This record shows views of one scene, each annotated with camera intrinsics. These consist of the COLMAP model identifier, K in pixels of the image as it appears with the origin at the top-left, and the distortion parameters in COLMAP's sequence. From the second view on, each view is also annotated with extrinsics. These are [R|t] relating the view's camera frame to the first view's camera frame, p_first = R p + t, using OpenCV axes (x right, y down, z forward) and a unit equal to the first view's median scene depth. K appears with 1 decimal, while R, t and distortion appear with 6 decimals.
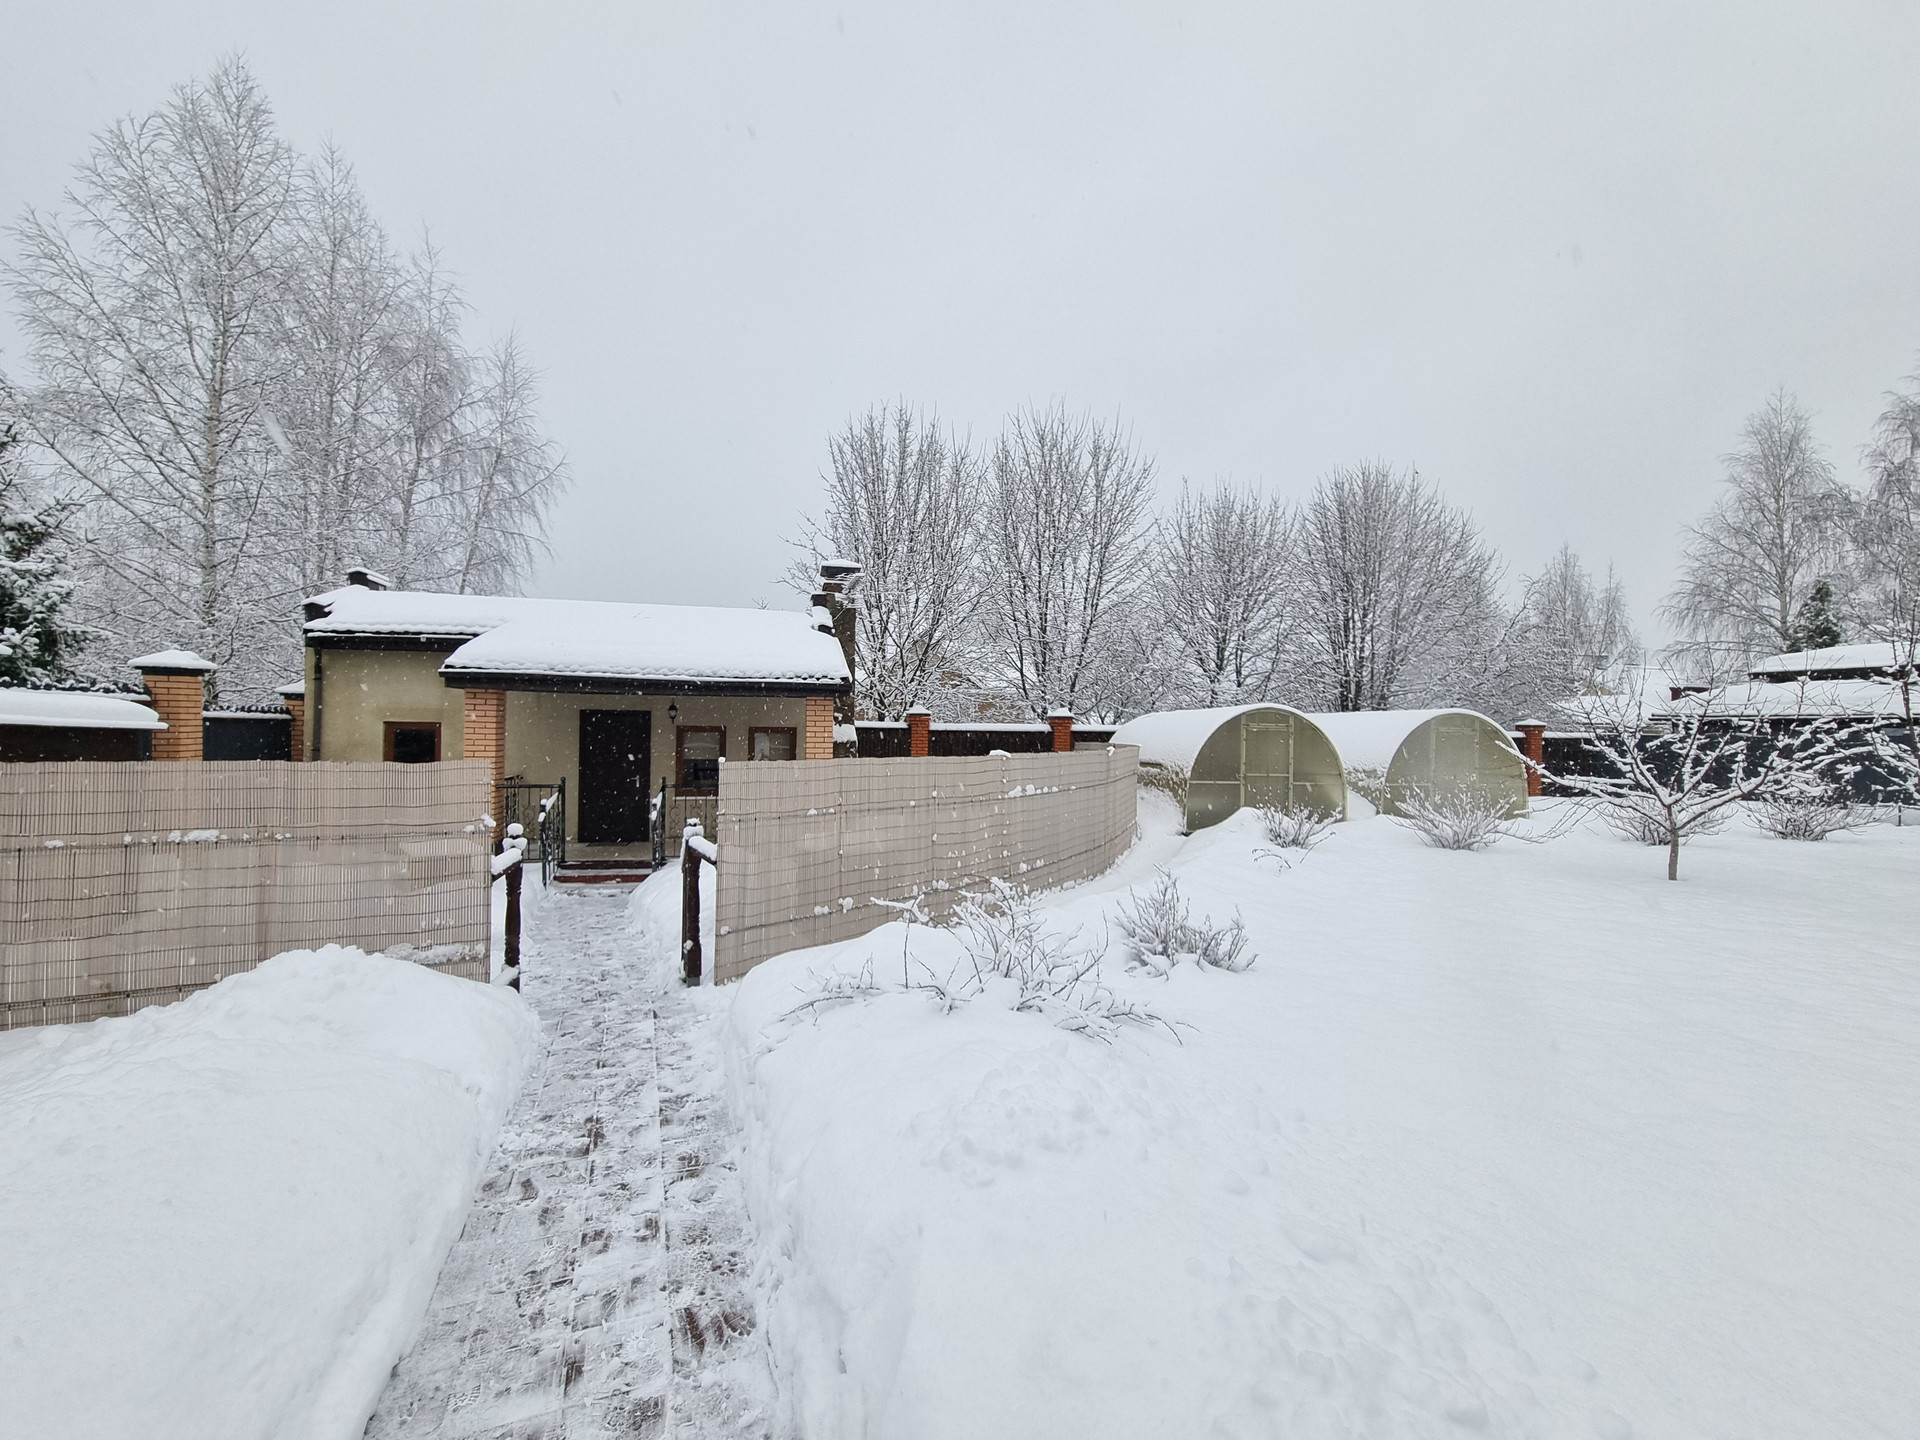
lens RADIAL K [[786.3, 0, 954.5], [0, 786.3, 732.8], [0, 0, 1]] dist [0.003308, -0.002192]
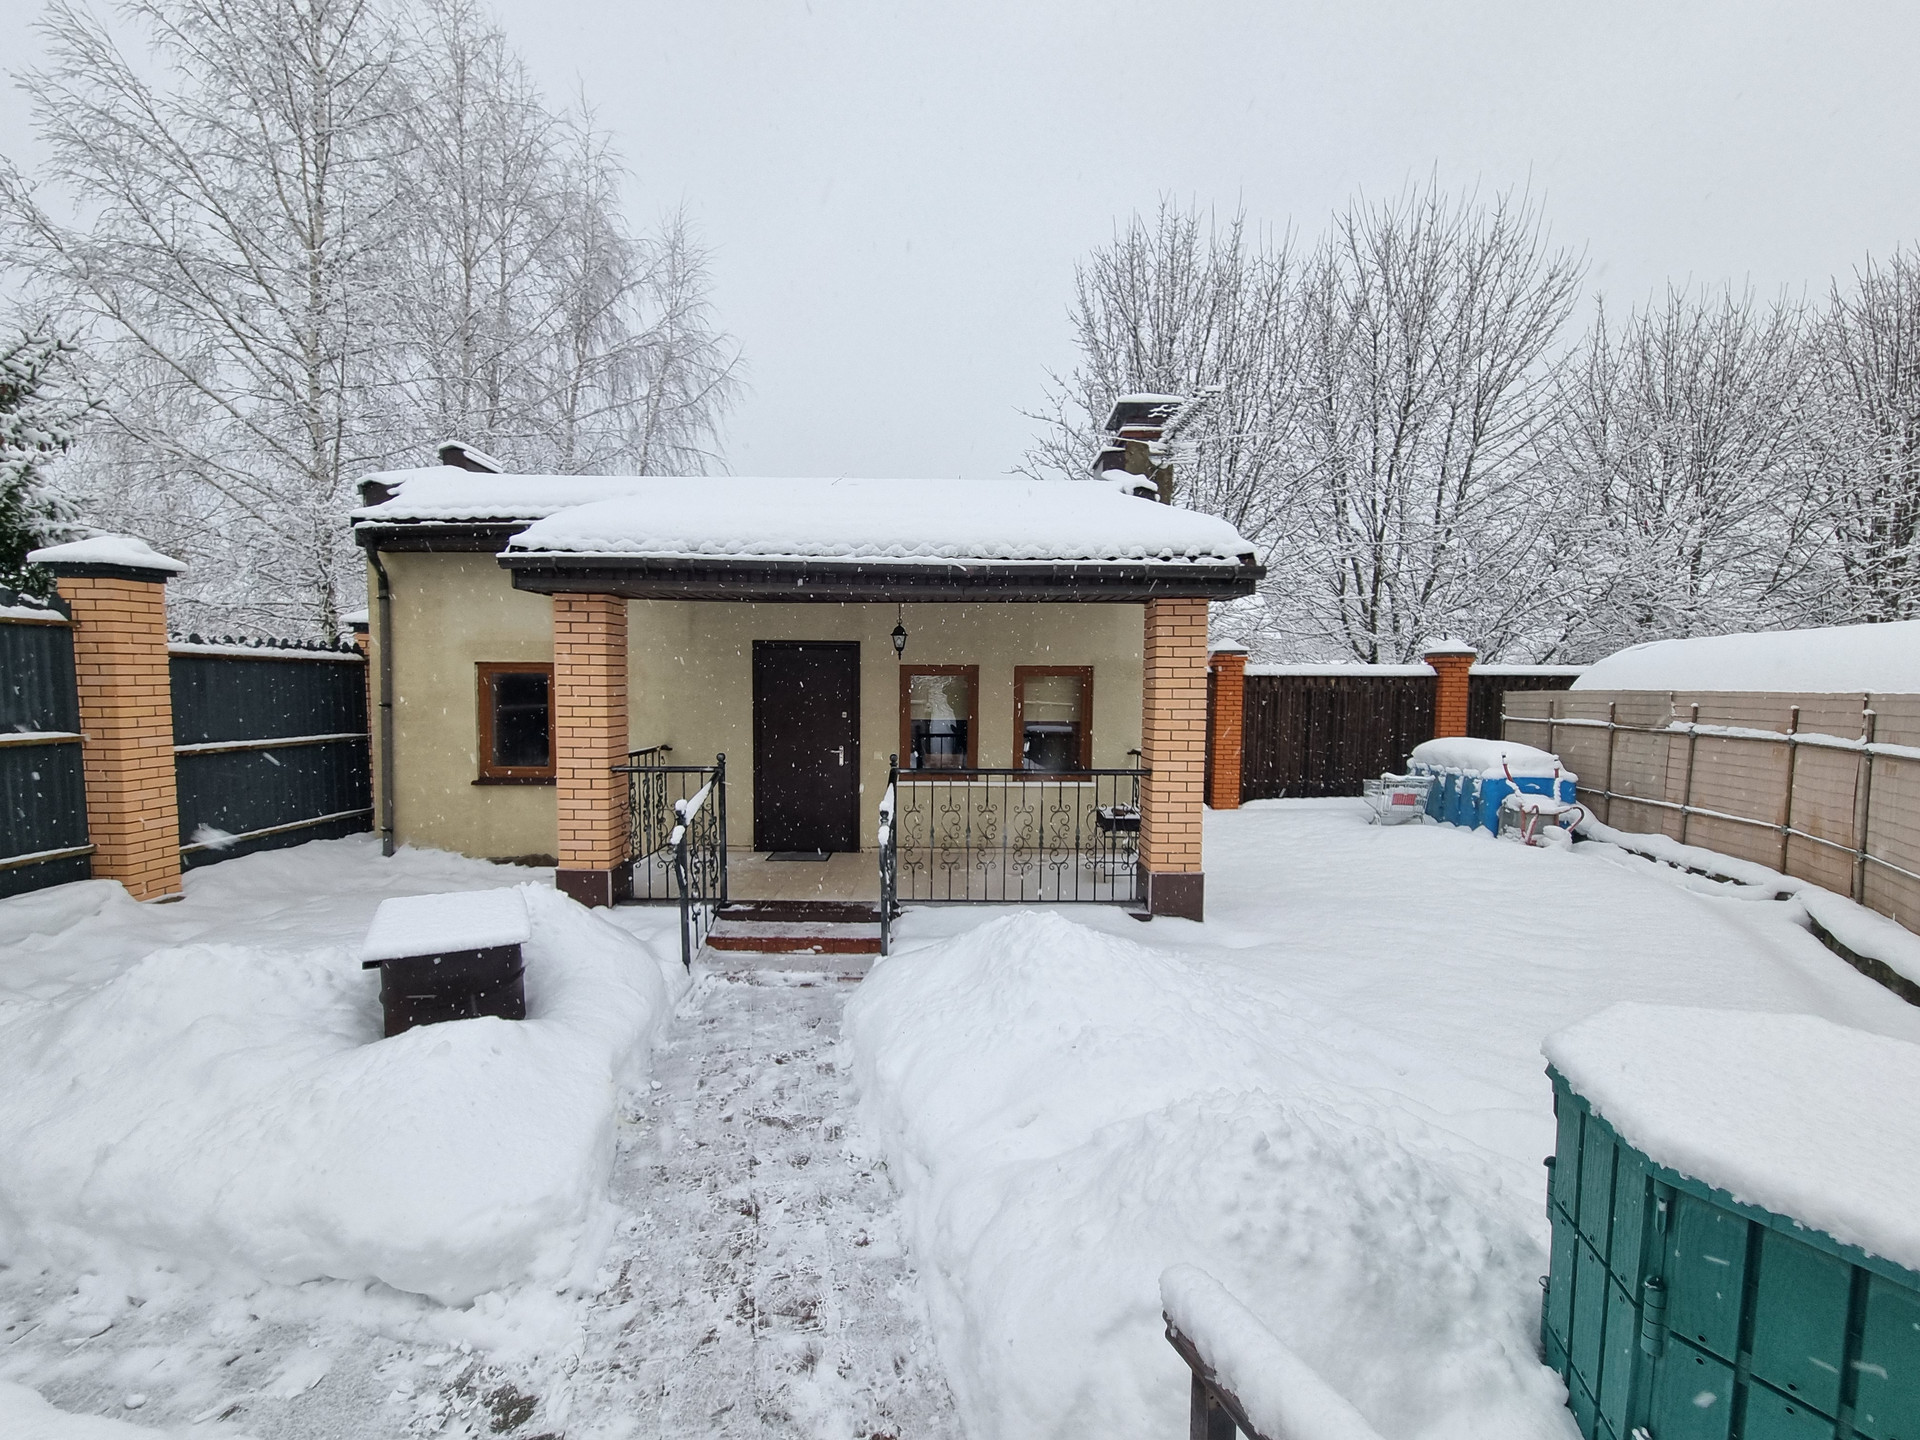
lens RADIAL K [[786.3, 0, 954.5], [0, 786.3, 732.8], [0, 0, 1]] dist [0.003308, -0.002192]
pose [[0.976692, 0.004866, -0.214592, -0.199035], [0.006911, 0.998512, 0.054096, 0.011940], [0.214536, -0.054319, 0.975205, 0.452623]]
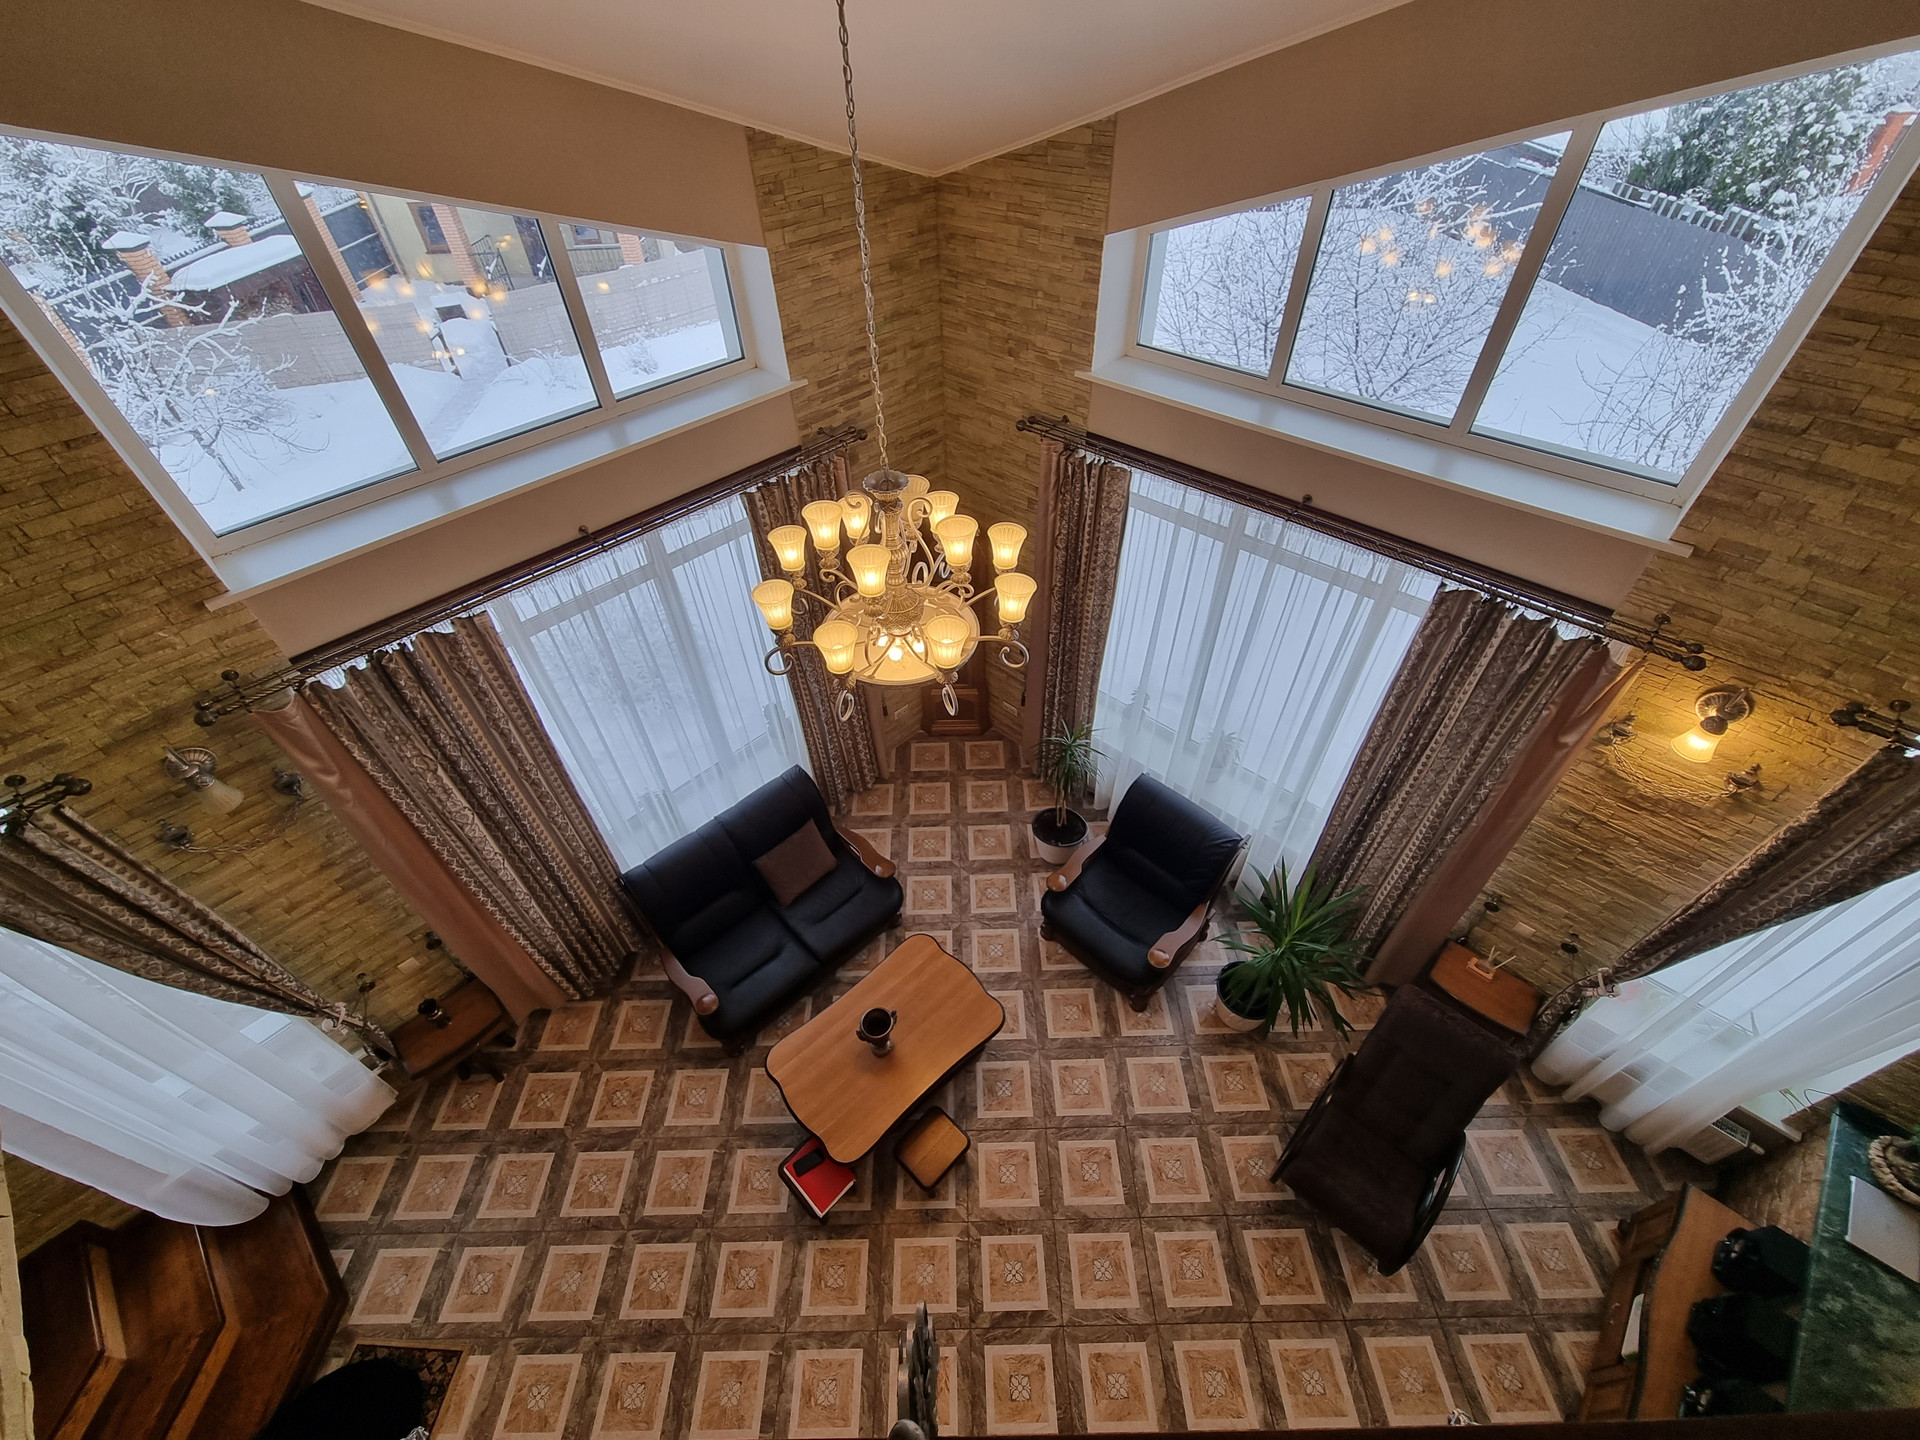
lens RADIAL K [[786.3, 0, 954.5], [0, 786.3, 732.8], [0, 0, 1]] dist [0.003308, -0.002192]
pose [[0.975886, 0.116917, -0.184330, 0.896068], [0.044950, 0.718717, 0.693849, -0.313351], [0.213604, -0.685403, 0.696130, -0.730530]]
